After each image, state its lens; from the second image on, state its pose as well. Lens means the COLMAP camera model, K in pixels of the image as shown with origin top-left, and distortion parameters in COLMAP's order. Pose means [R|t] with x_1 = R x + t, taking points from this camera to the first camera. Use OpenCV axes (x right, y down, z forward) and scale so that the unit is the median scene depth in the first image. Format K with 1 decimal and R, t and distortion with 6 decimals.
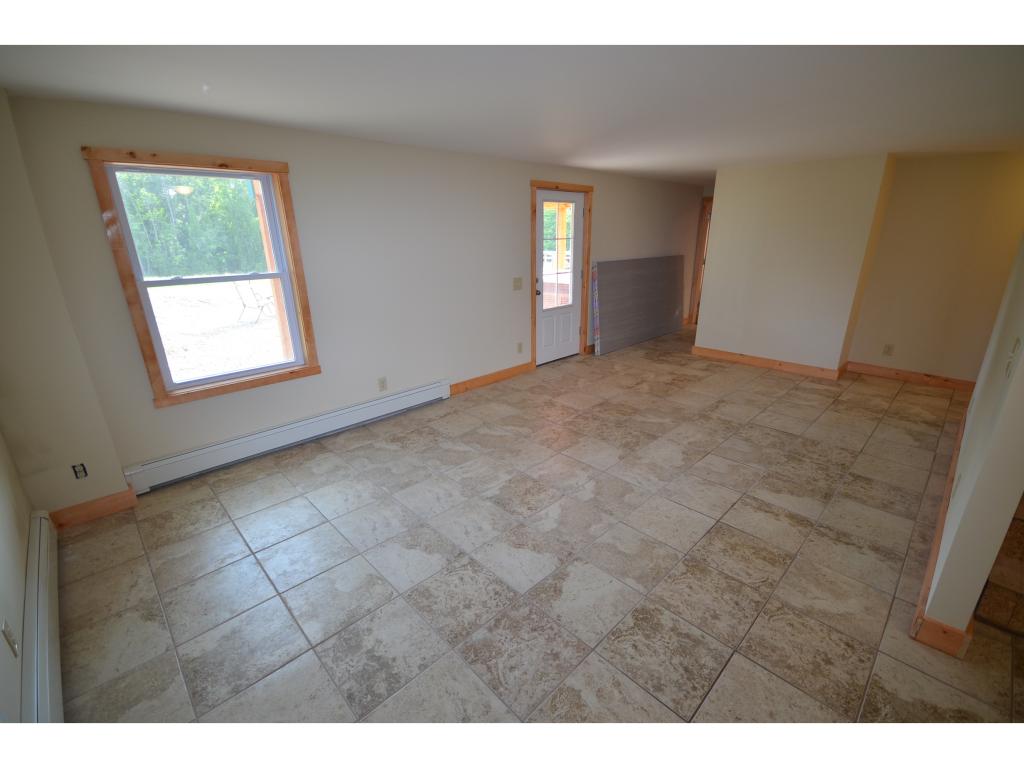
lens RADIAL K [[447.7, 0, 516.3], [0, 447.7, 388.1], [0, 0, 1]] dist [-0.003707, -0.000047]
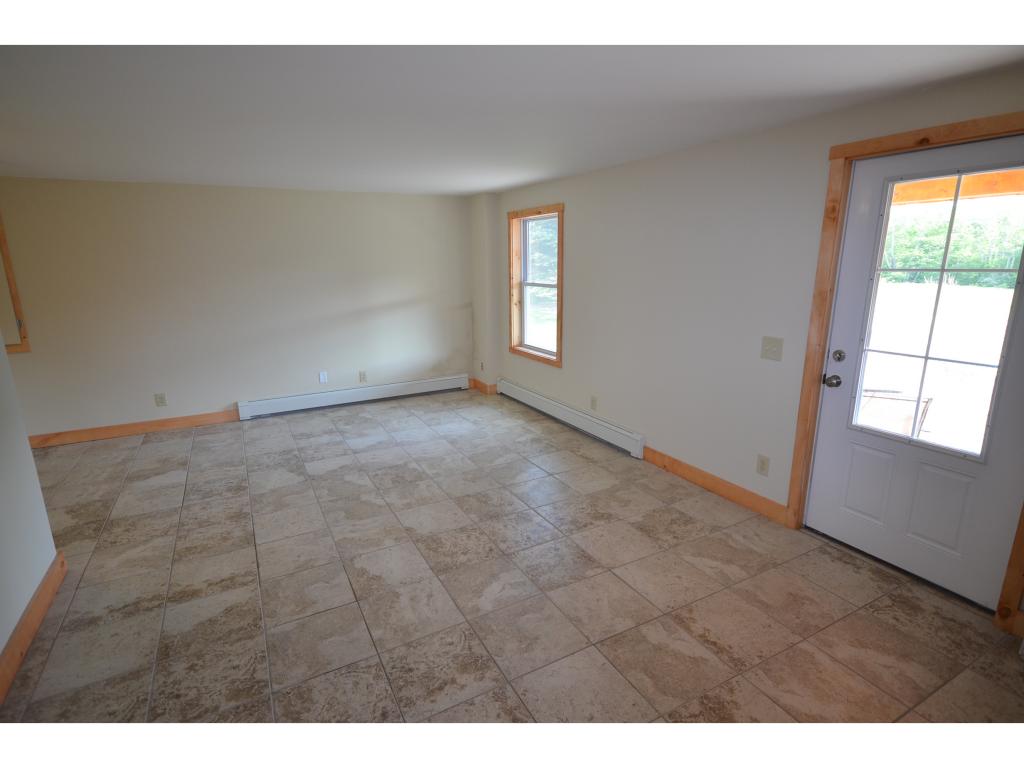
lens RADIAL K [[536.7, 0, 524.9], [0, 536.7, 389.4], [0, 0, 1]] dist [0.023794, -0.001713]
pose [[-0.273800, 0.245702, -0.929873, 1.176796], [-0.299597, 0.896927, 0.325213, -0.524013], [0.913934, 0.367631, -0.171967, 1.447324]]
